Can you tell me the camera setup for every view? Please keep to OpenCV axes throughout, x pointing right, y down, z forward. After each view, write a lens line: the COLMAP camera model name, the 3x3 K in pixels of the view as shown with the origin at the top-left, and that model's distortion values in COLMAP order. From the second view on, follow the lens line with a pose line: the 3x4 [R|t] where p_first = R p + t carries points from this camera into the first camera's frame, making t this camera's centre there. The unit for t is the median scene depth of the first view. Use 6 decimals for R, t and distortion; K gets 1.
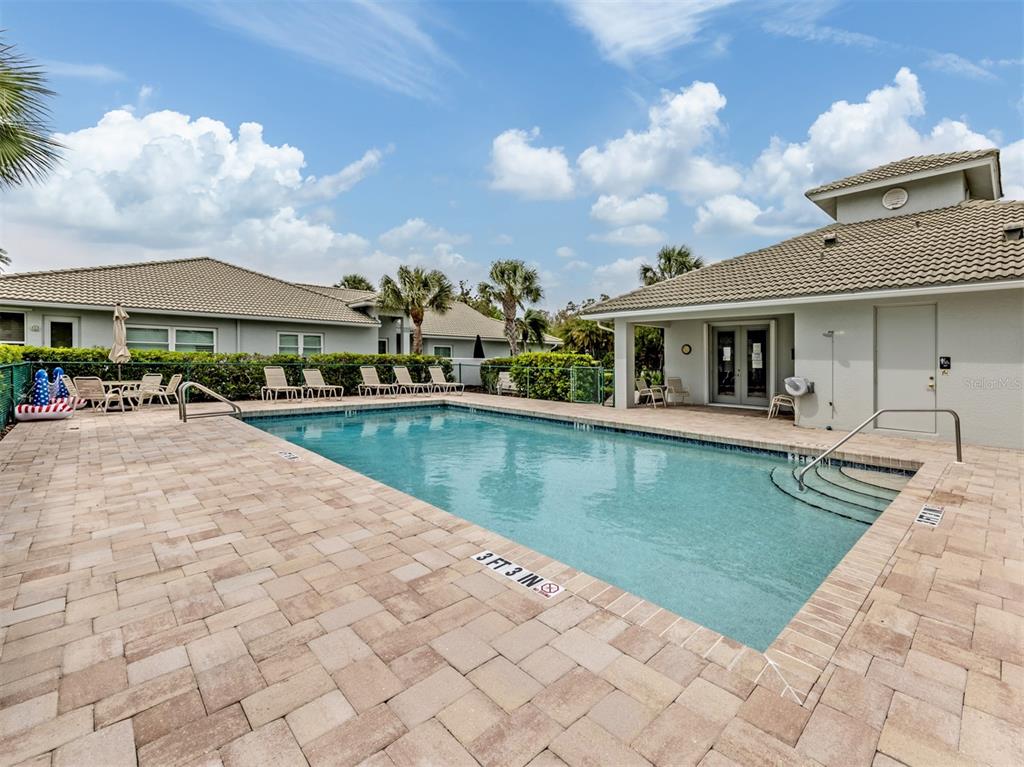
lens RADIAL K [[451.9, 0, 515.6], [0, 451.9, 385.4], [0, 0, 1]] dist [0.005374, -0.000377]
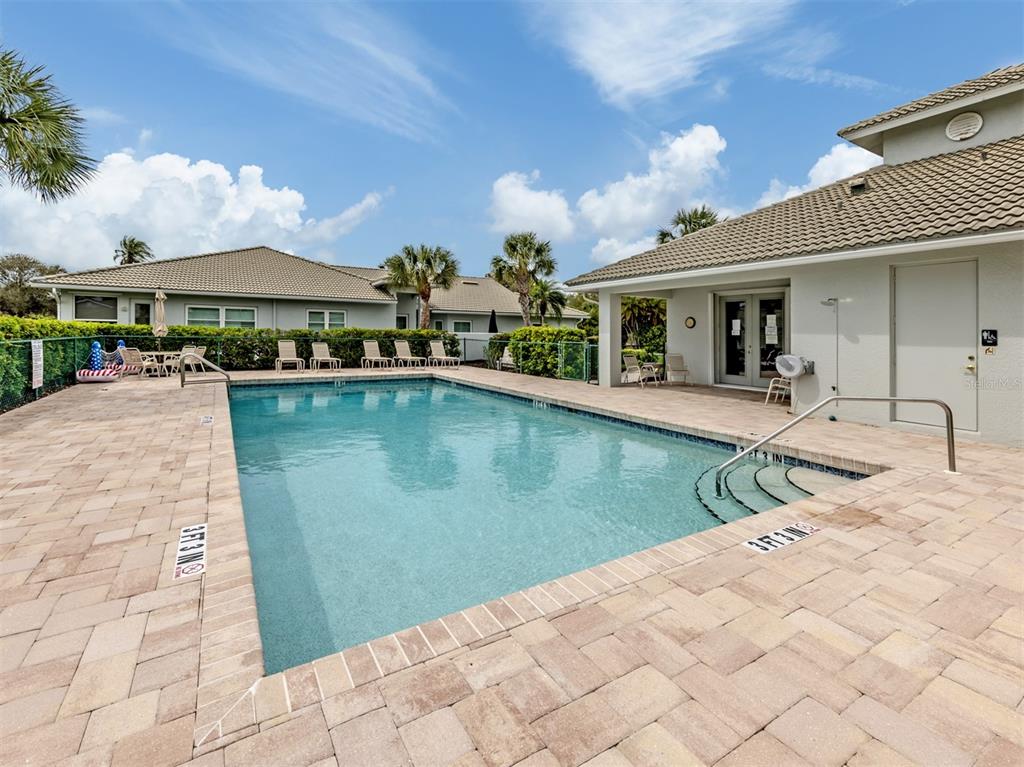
lens RADIAL K [[445.4, 0, 472.8], [0, 445.4, 361.9], [0, 0, 1]] dist [0.002211, -0.001216]
pose [[0.969314, 0.015422, -0.245341, 0.212174], [-0.014504, 0.999879, 0.005547, -0.001157], [0.245397, -0.001819, 0.969421, 0.055087]]
